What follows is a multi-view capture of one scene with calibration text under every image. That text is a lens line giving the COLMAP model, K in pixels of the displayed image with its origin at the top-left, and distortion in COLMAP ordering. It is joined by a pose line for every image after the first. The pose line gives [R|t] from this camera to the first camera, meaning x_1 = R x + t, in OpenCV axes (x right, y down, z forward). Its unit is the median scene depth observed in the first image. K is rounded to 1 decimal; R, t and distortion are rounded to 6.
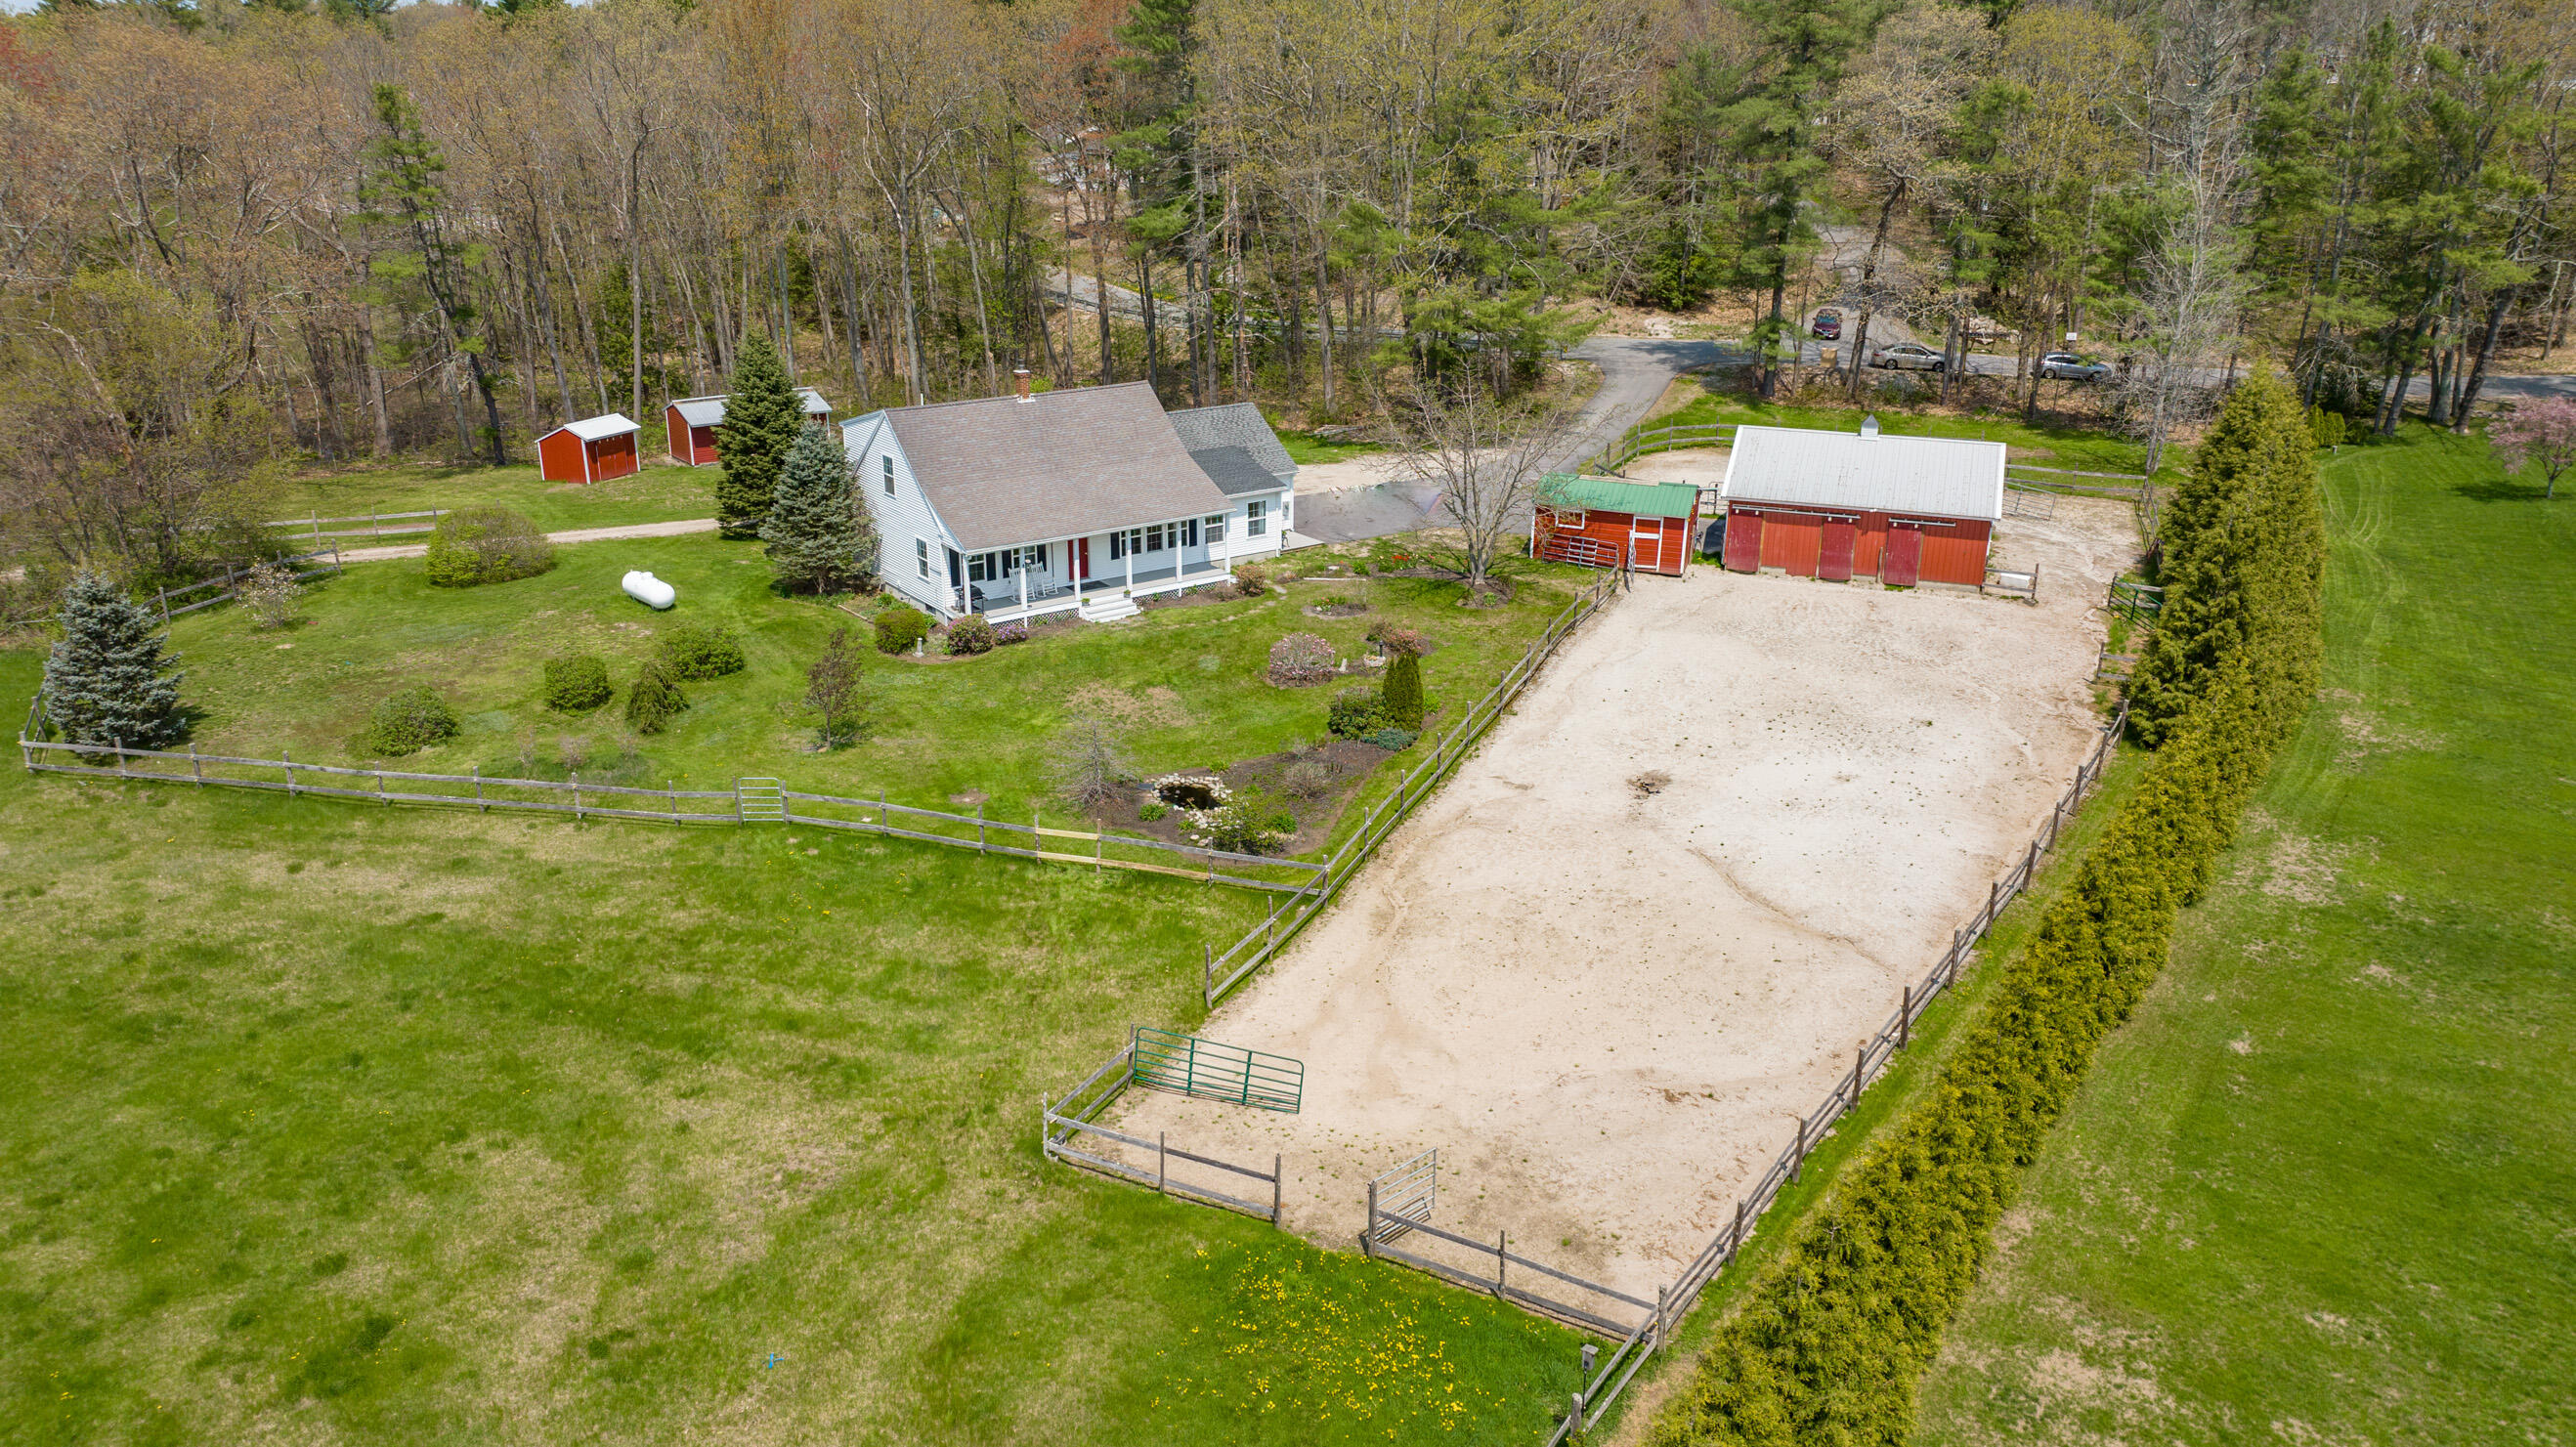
lens RADIAL K [[1810.5, 0, 1288.0], [0, 1810.5, 723.5], [0, 0, 1]] dist [-0.013056, -0.007299]
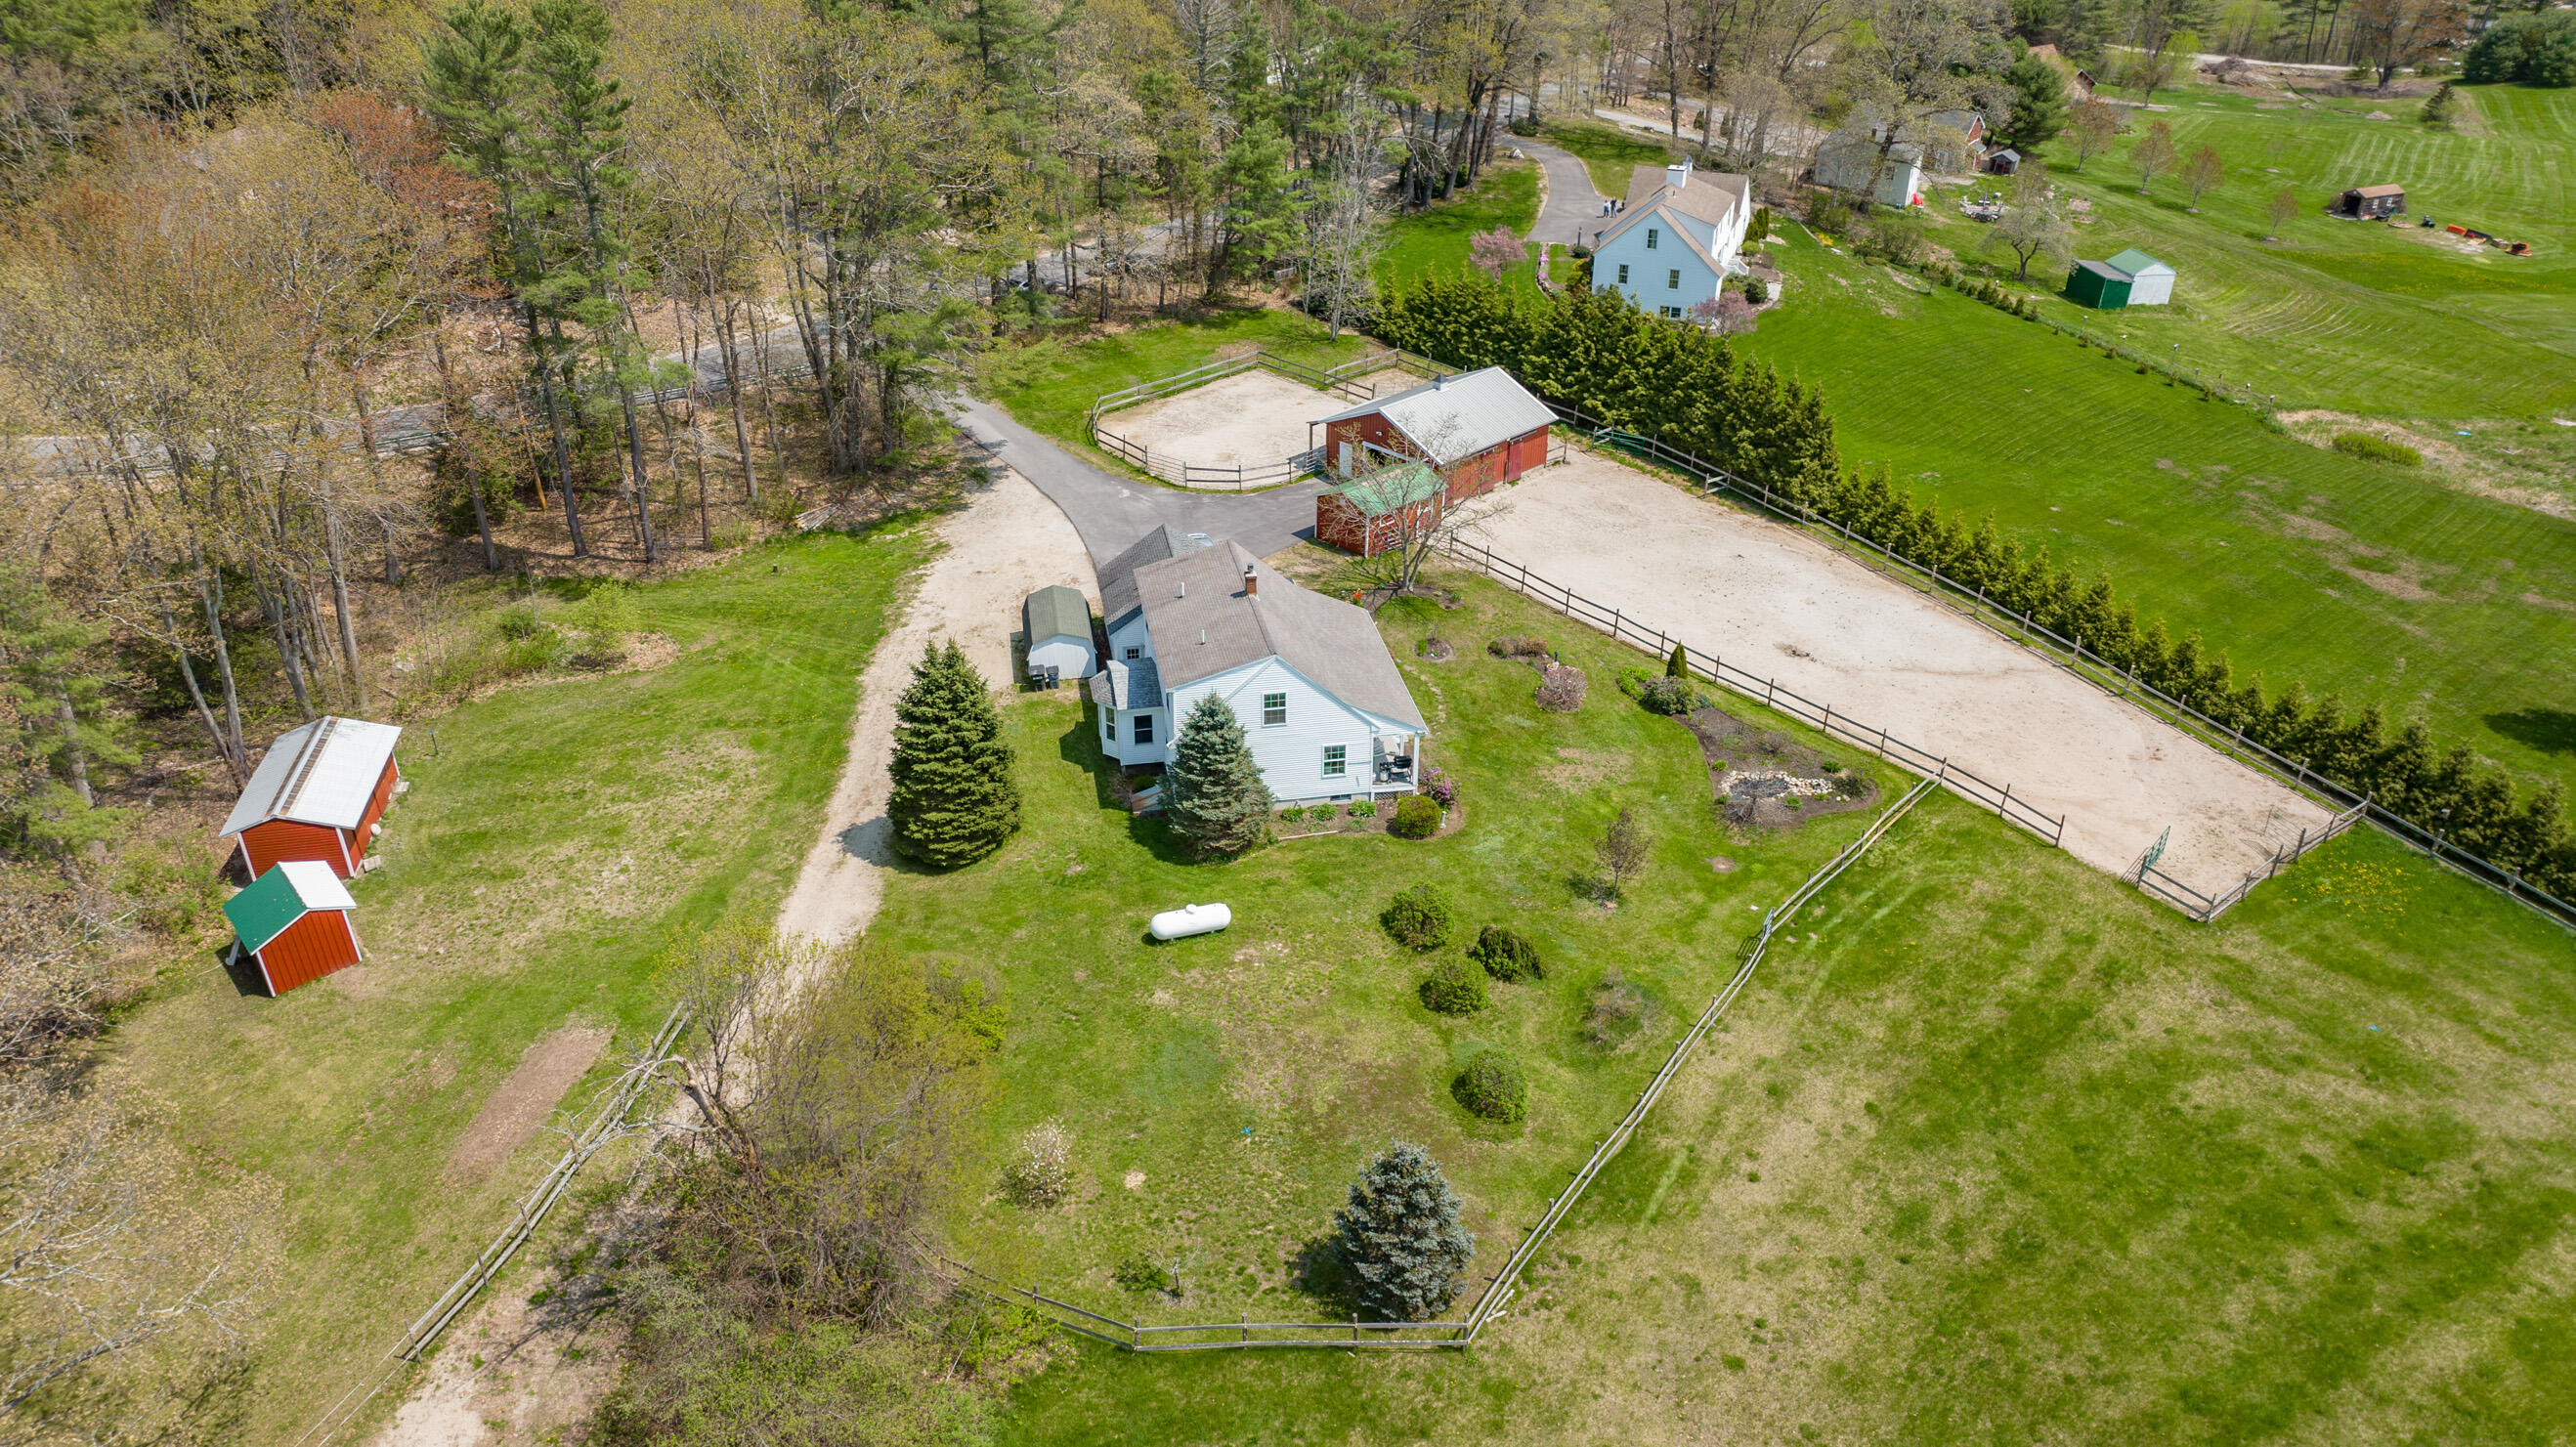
lens RADIAL K [[1813.7, 0, 1321.1], [0, 1813.7, 724.0], [0, 0, 1]] dist [-0.011874, 0.034368]
pose [[0.413258, -0.445764, 0.794048, -1.056718], [0.302715, 0.889650, 0.341887, -0.483719], [-0.858826, 0.099082, 0.502594, 0.436833]]
